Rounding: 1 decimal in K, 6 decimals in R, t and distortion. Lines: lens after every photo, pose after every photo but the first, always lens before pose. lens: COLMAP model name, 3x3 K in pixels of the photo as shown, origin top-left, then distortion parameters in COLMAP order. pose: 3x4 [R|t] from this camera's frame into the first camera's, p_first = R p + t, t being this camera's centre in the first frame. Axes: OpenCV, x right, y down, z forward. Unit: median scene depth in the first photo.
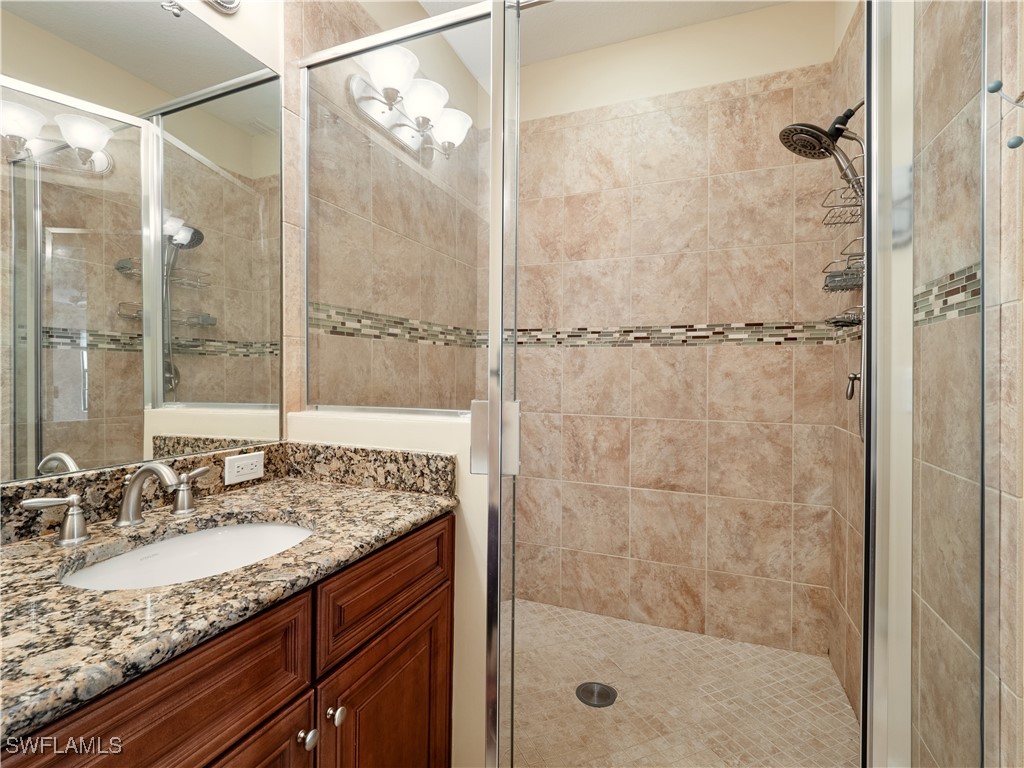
lens RADIAL K [[505.4, 0, 537.5], [0, 505.4, 372.4], [0, 0, 1]] dist [0.008566, -0.008319]
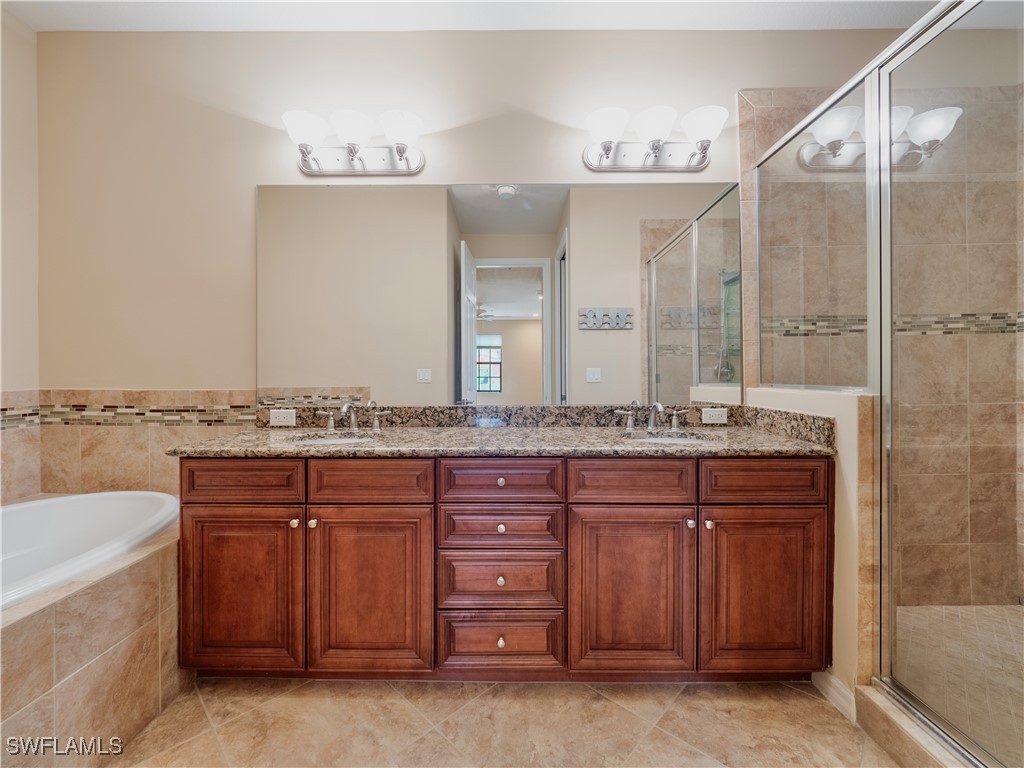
lens RADIAL K [[434.2, 0, 509.2], [0, 434.2, 376.1], [0, 0, 1]] dist [0.007884, -0.006943]
pose [[0.371187, -0.006442, -0.928536, 0.554516], [0.013435, 0.999909, -0.001567, 0.036710], [0.928461, -0.011893, 0.371240, -0.236651]]
